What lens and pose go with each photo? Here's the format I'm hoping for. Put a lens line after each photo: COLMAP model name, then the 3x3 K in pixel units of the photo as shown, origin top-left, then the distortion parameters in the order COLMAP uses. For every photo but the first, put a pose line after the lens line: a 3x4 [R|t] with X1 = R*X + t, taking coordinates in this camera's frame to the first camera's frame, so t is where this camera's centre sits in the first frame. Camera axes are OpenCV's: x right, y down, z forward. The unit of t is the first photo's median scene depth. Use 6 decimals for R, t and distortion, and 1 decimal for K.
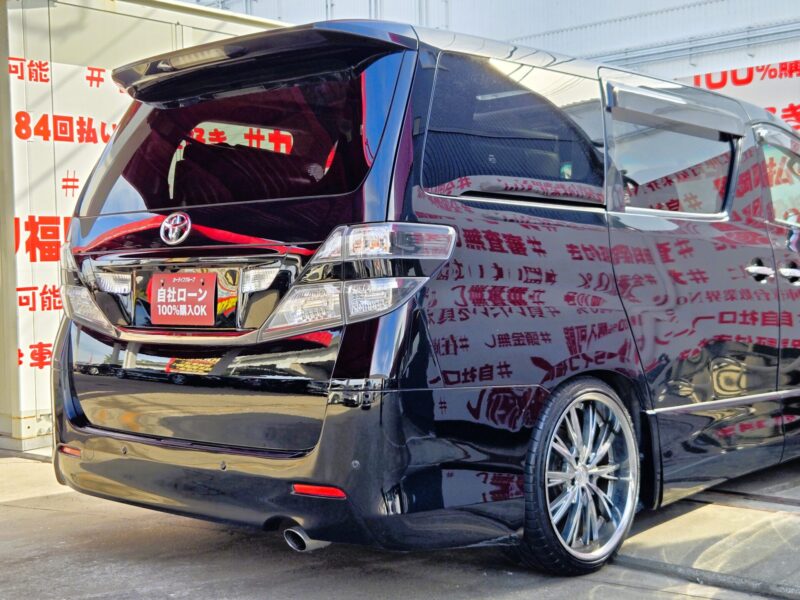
lens RADIAL K [[1206.0, 0, 400.0], [0, 1206.0, 300.0], [0, 0, 1]] dist [0.088144, 0.031489]
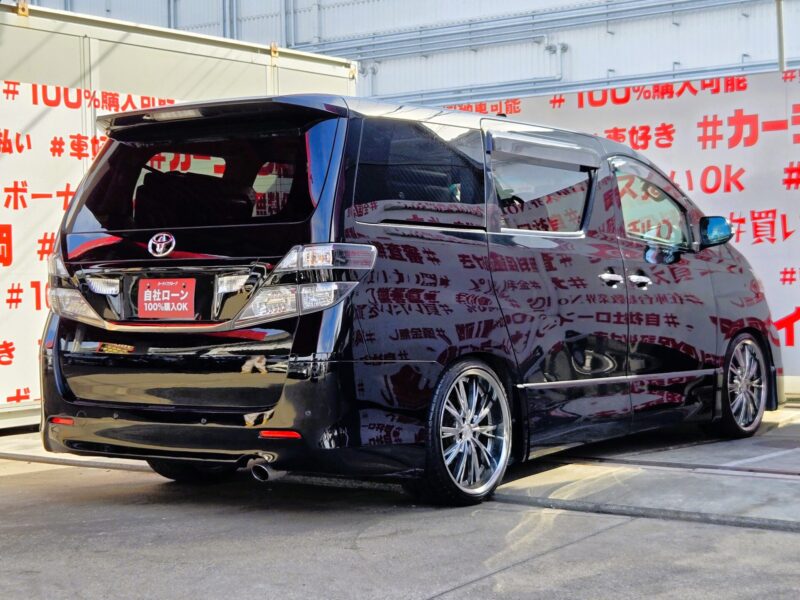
lens RADIAL K [[1615.2, 0, 400.0], [0, 1615.2, 300.0], [0, 0, 1]] dist [0.235578, 0.031249]
pose [[0.995283, 0.000755, 0.097013, -0.091919], [0.000061, 0.999965, -0.008408, 0.014901], [-0.097016, 0.008374, 0.995248, -0.730730]]
